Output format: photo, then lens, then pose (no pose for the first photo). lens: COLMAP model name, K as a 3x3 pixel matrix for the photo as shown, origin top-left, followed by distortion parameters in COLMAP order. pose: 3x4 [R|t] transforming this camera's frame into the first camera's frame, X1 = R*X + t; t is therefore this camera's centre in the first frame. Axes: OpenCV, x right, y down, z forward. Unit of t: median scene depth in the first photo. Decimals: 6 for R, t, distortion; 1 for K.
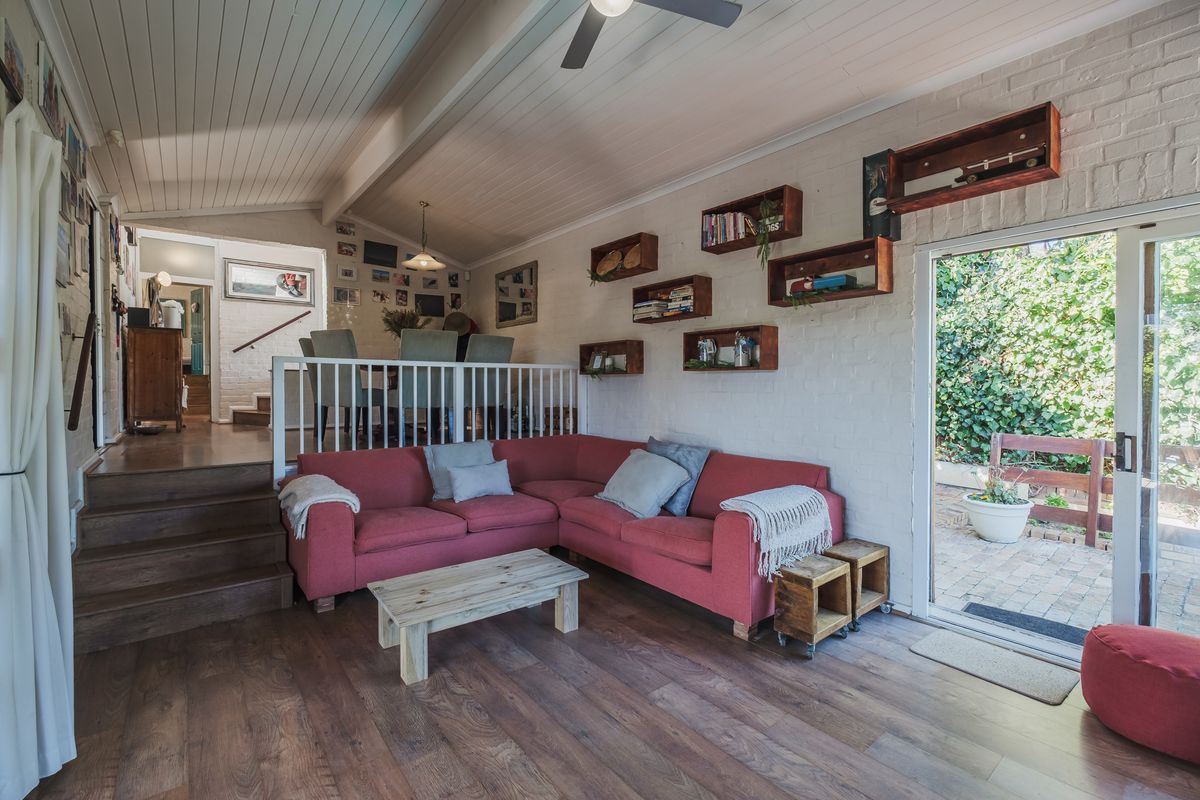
lens RADIAL K [[529.5, 0, 592.2], [0, 529.5, 375.9], [0, 0, 1]] dist [-0.001621, -0.000834]
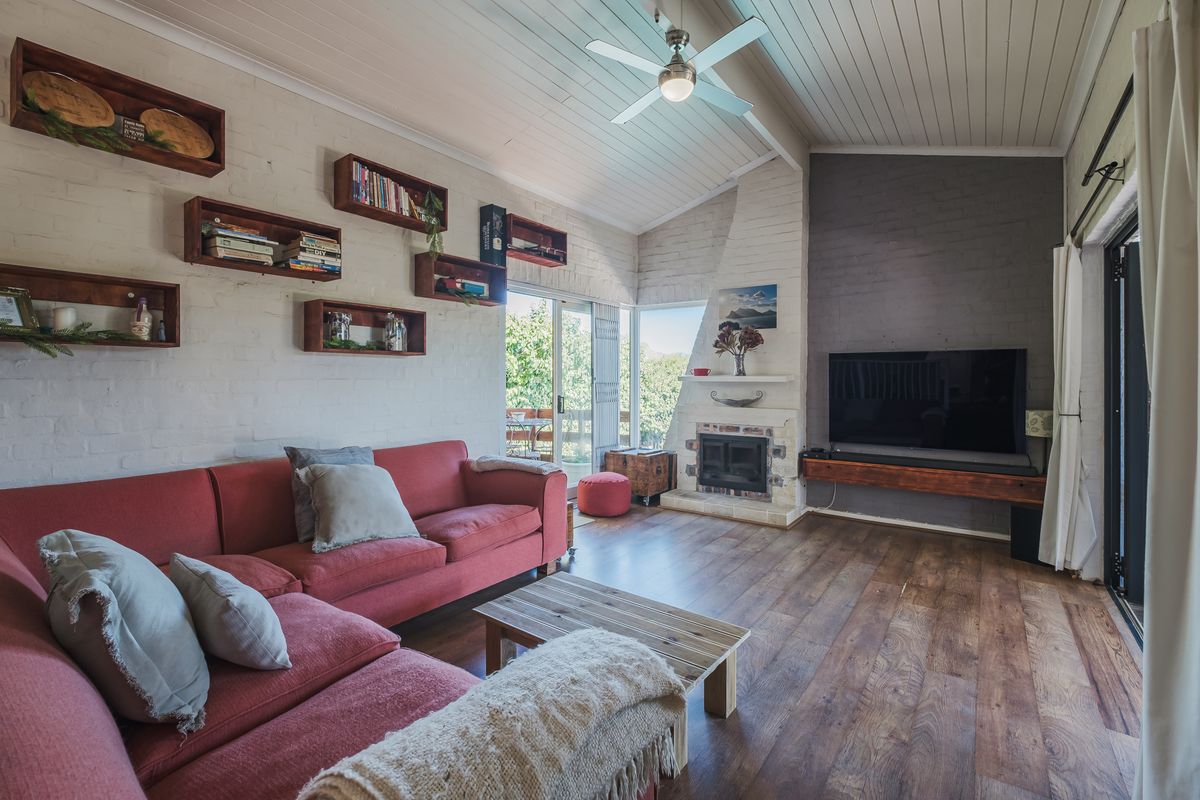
lens RADIAL K [[529.5, 0, 592.2], [0, 529.5, 375.9], [0, 0, 1]] dist [-0.001621, -0.000834]
pose [[-0.267524, -0.001431, 0.963550, -0.704282], [-0.021599, 0.999757, -0.004513, 0.022039], [-0.963309, -0.022019, -0.267490, 0.912937]]
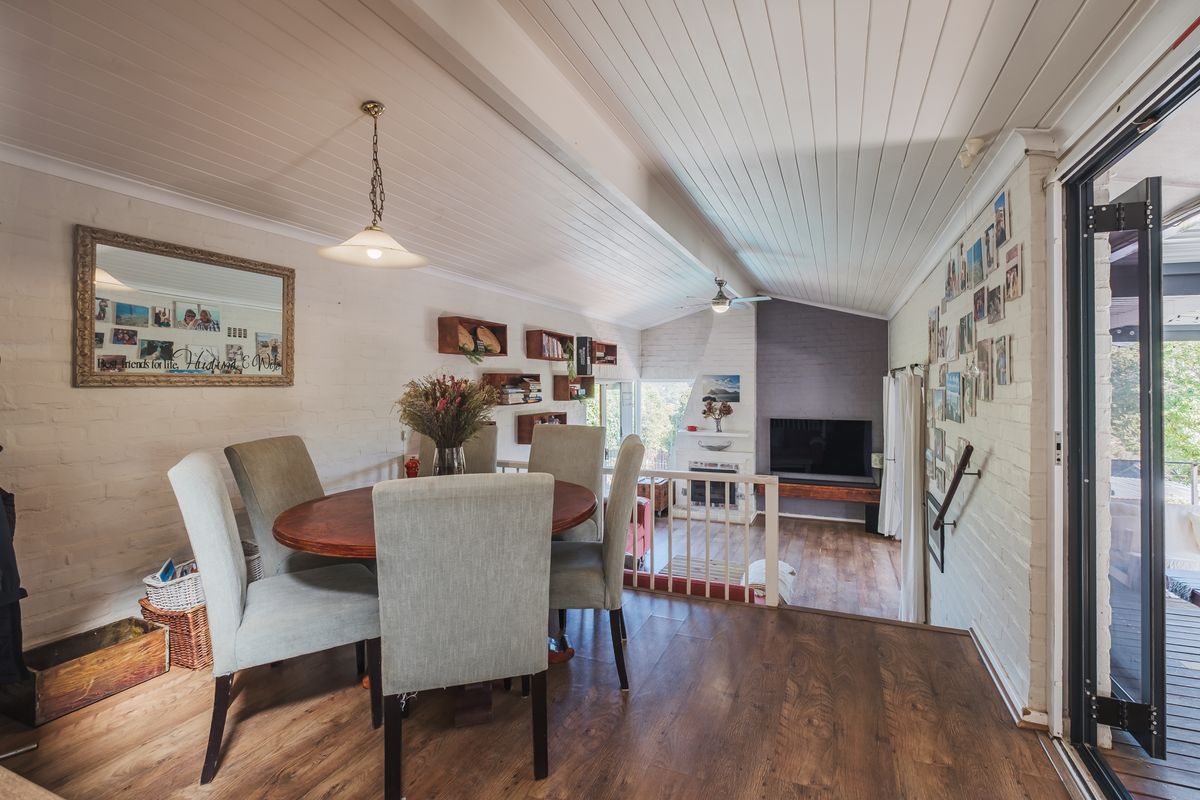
lens RADIAL K [[530.5, 0, 618.6], [0, 530.5, 384.0], [0, 0, 1]] dist [-0.000374, -0.000087]
pose [[-0.494822, -0.001356, 0.868993, -1.186851], [-0.012356, 0.999909, -0.005476, -0.172486], [-0.868907, -0.013447, -0.494793, 1.620164]]
